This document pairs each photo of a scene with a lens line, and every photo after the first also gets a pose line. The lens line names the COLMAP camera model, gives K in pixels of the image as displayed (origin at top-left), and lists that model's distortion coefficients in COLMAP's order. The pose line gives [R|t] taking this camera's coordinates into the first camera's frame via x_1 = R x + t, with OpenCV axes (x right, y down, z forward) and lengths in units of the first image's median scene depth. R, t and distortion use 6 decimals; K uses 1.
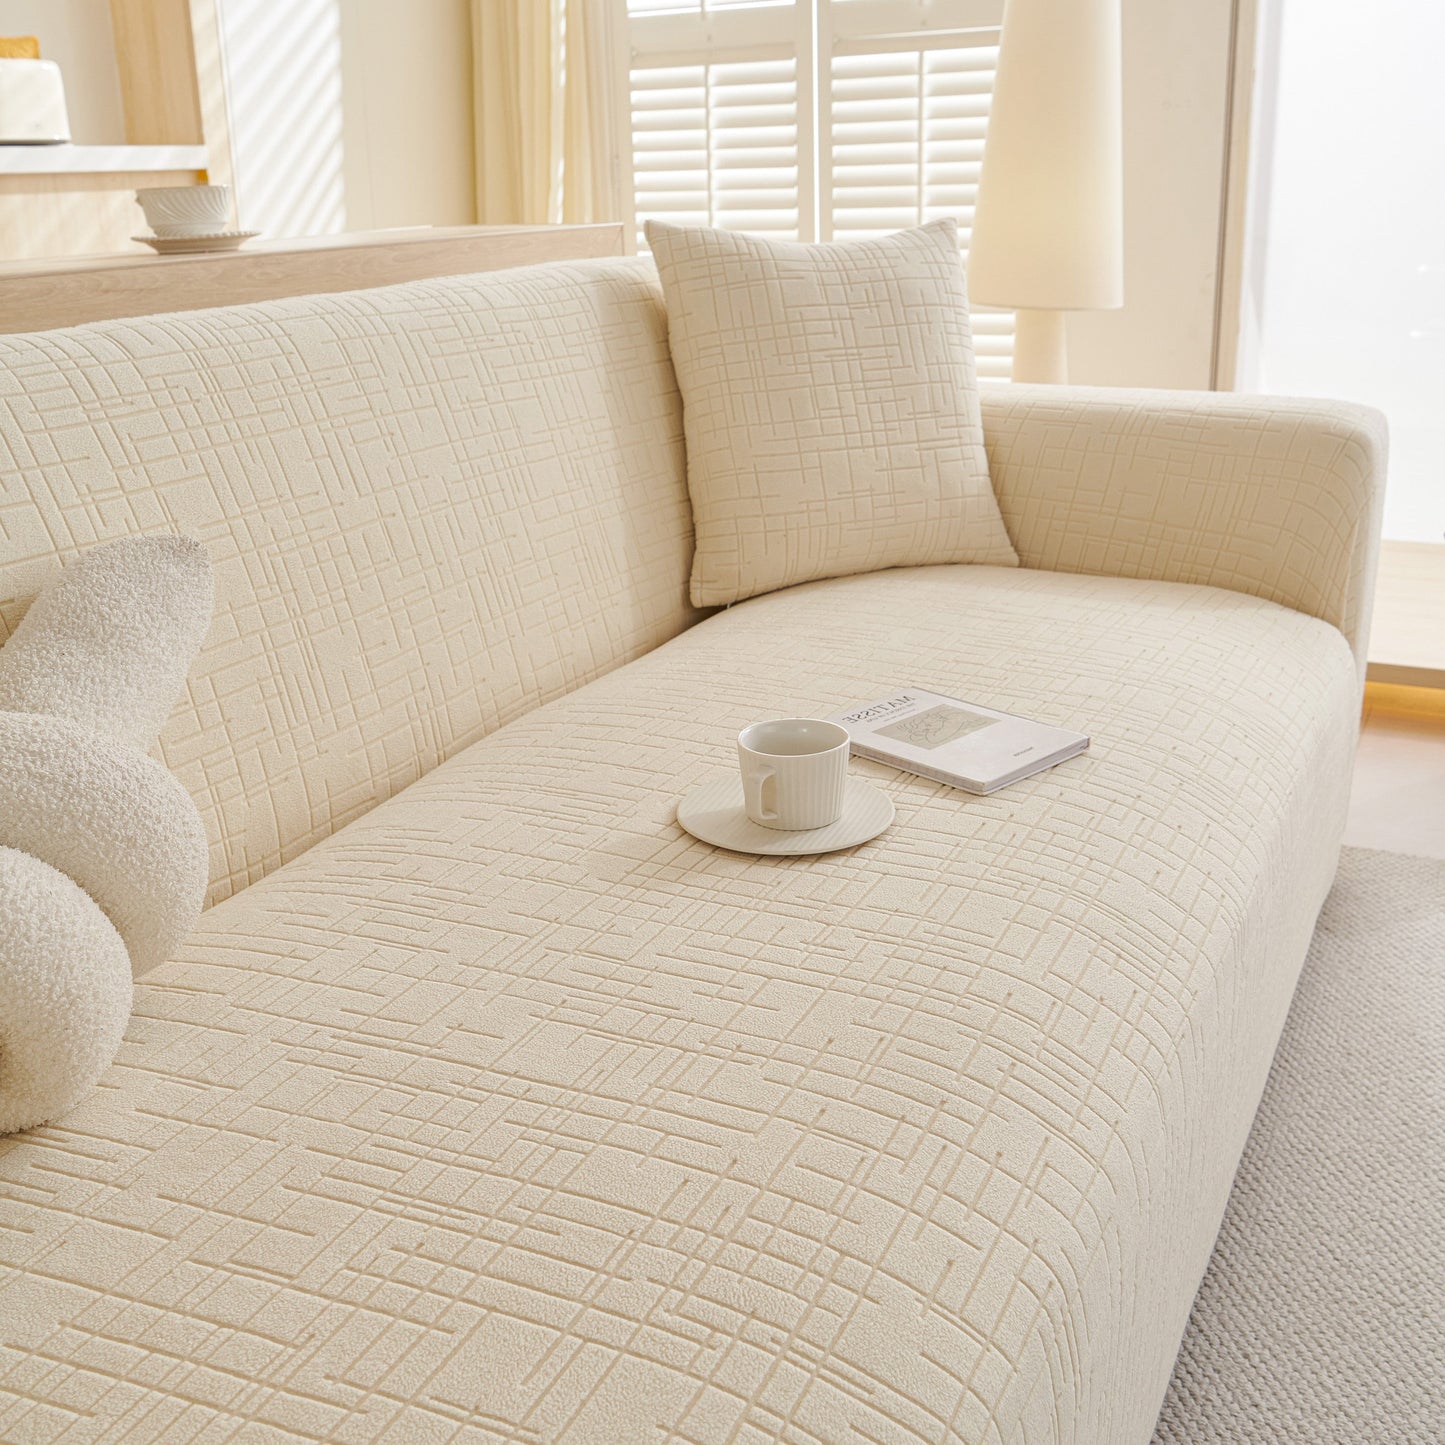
lens RADIAL K [[1597.8, 0, 720.5], [0, 1597.8, 719.2], [0, 0, 1]] dist [-0.064323, 0.027202]
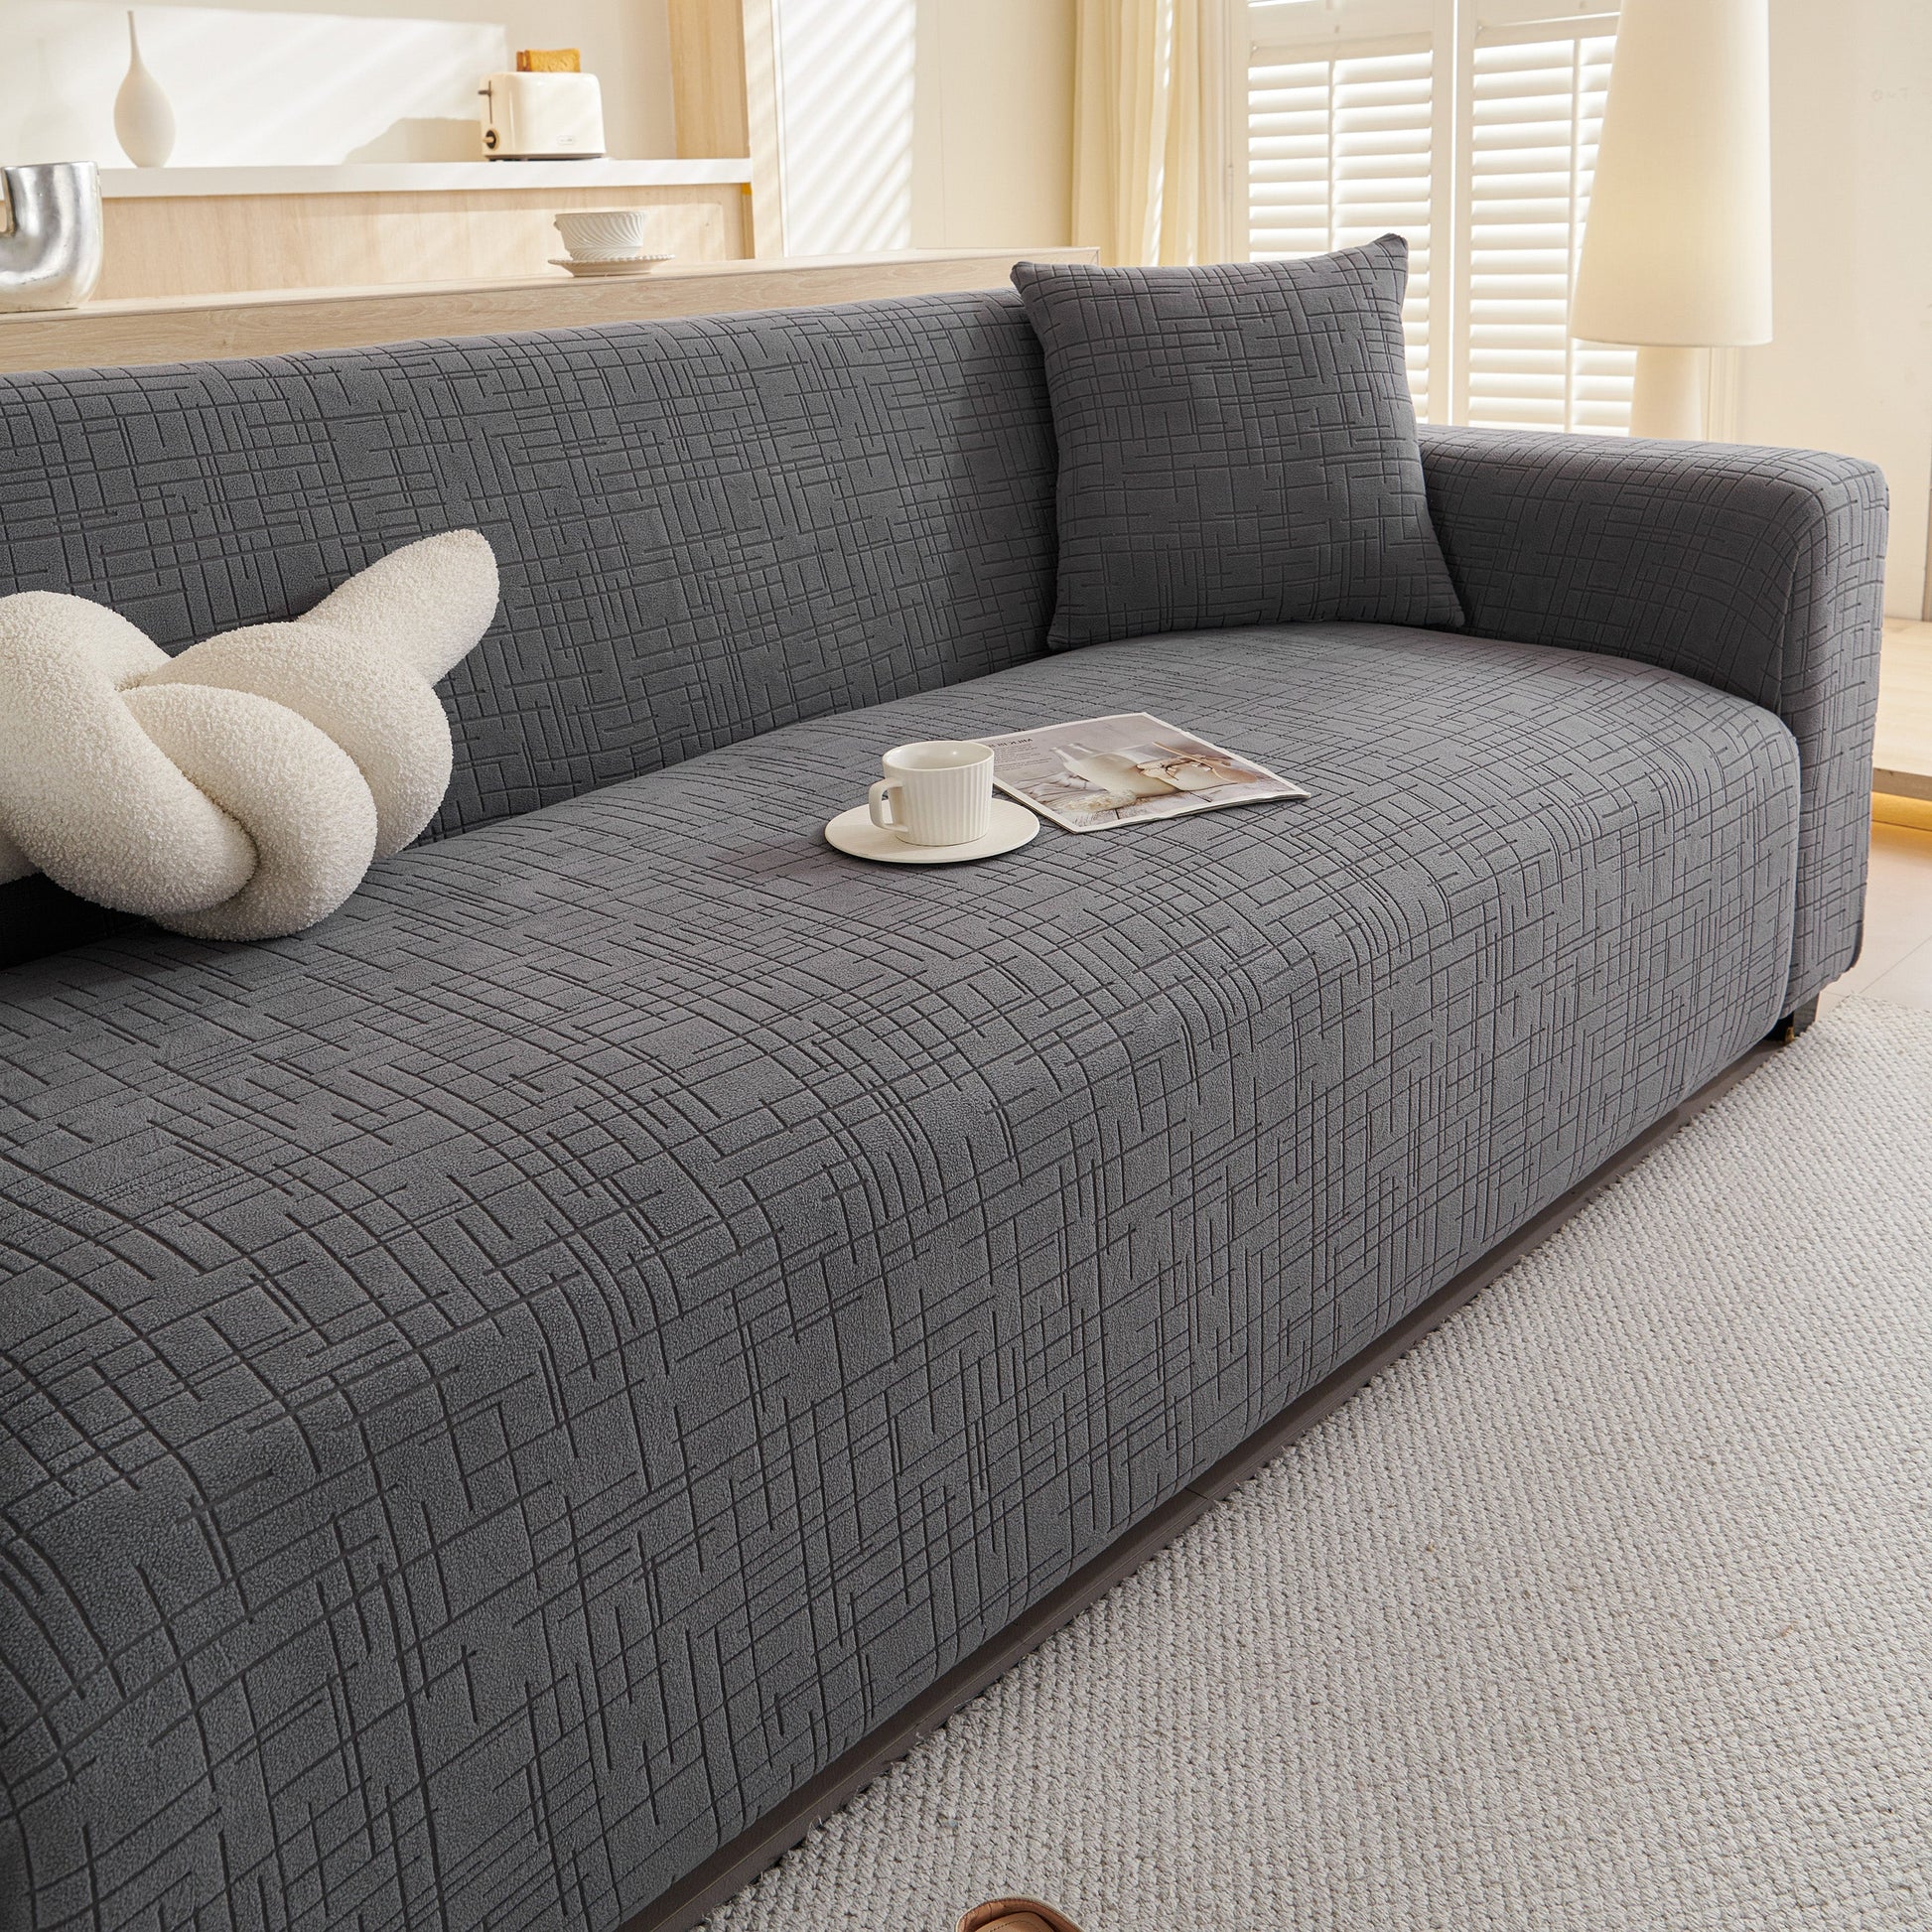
lens RADIAL K [[2057.3, 0, 963.1], [0, 2057.3, 627.8], [0, 0, 1]] dist [0.006849, 0.006702]
pose [[0.958342, 0.053630, -0.280543, 0.354329], [-0.084847, 0.991329, -0.100334, 0.055826], [0.272729, 0.119957, 0.954583, -0.229081]]
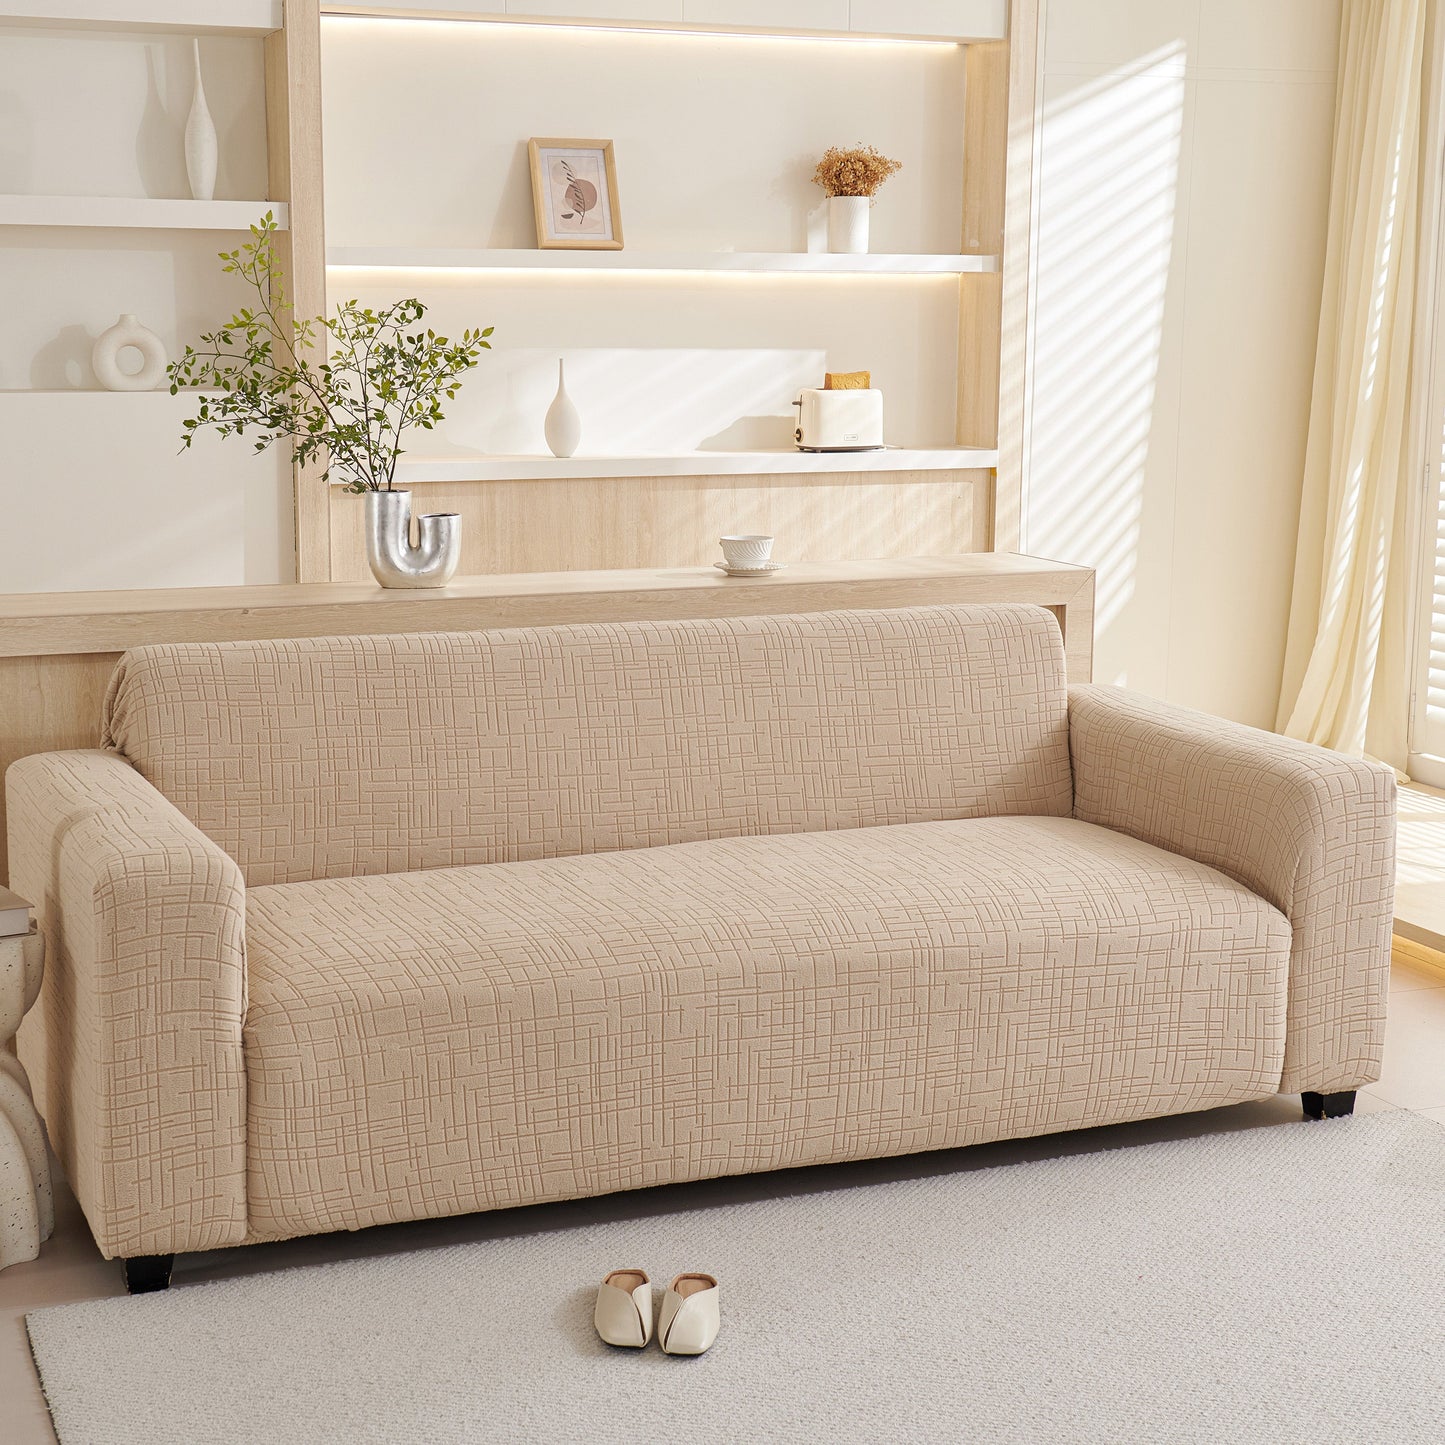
lens RADIAL K [[2433.6, 0, 674.1], [0, 2433.6, 730.3], [0, 0, 1]] dist [0.047272, 0.045745]
pose [[0.751618, 0.144131, -0.643658, 1.764134], [-0.235951, 0.970014, -0.058316, 0.056480], [0.615952, 0.195703, 0.763088, -1.372222]]
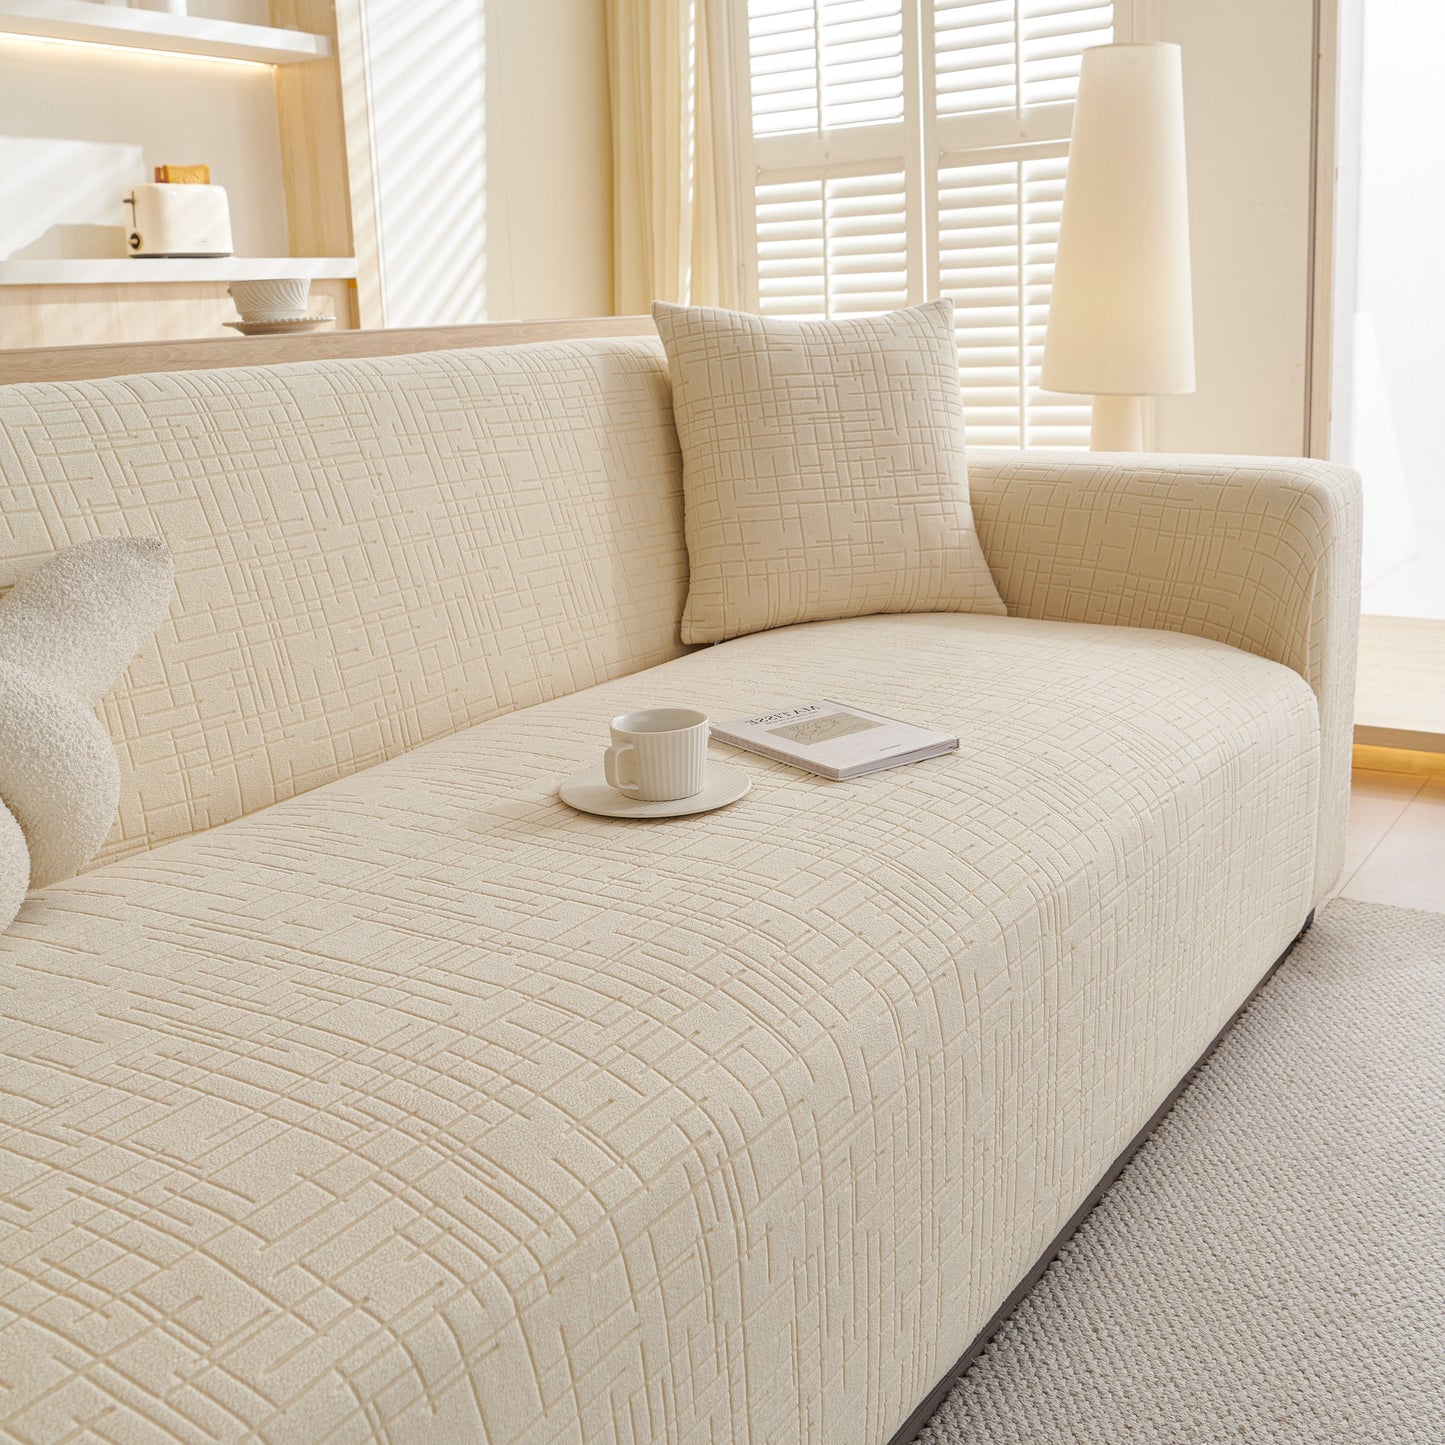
lens RADIAL K [[1604.5, 0, 719.3], [0, 1604.5, 658.1], [0, 0, 1]] dist [-0.064563, 0.030839]
pose [[0.990871, 0.013864, -0.134099, 0.192974], [-0.028414, 0.993831, -0.107199, 0.070808], [0.131786, 0.110031, 0.985153, -0.102164]]
